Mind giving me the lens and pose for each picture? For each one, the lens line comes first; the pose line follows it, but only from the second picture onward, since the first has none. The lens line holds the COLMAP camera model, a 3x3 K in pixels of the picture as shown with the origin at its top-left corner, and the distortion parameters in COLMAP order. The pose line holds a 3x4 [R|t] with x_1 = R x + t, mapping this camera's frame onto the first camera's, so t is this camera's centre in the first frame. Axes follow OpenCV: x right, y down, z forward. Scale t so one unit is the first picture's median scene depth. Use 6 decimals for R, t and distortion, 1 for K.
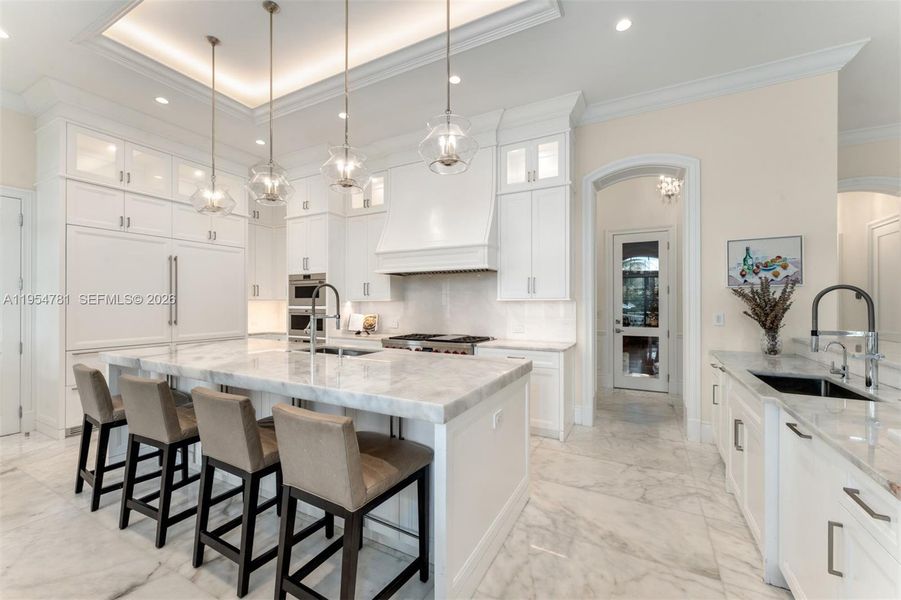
lens RADIAL K [[364.9, 0, 448.1], [0, 364.9, 302.4], [0, 0, 1]] dist [0.000137, 0.000150]
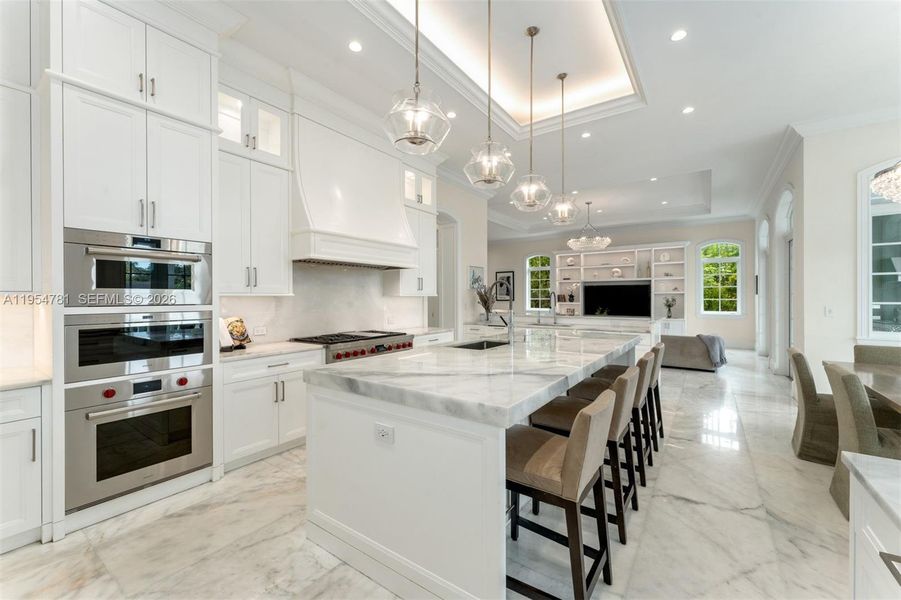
lens RADIAL K [[364.9, 0, 449.3], [0, 364.9, 298.2], [0, 0, 1]] dist [0.000137, 0.000150]
pose [[0.116988, -0.004598, 0.993123, -1.034376], [-0.002268, 0.999985, 0.004897, -0.003993], [-0.993131, -0.002826, 0.116976, 0.748065]]
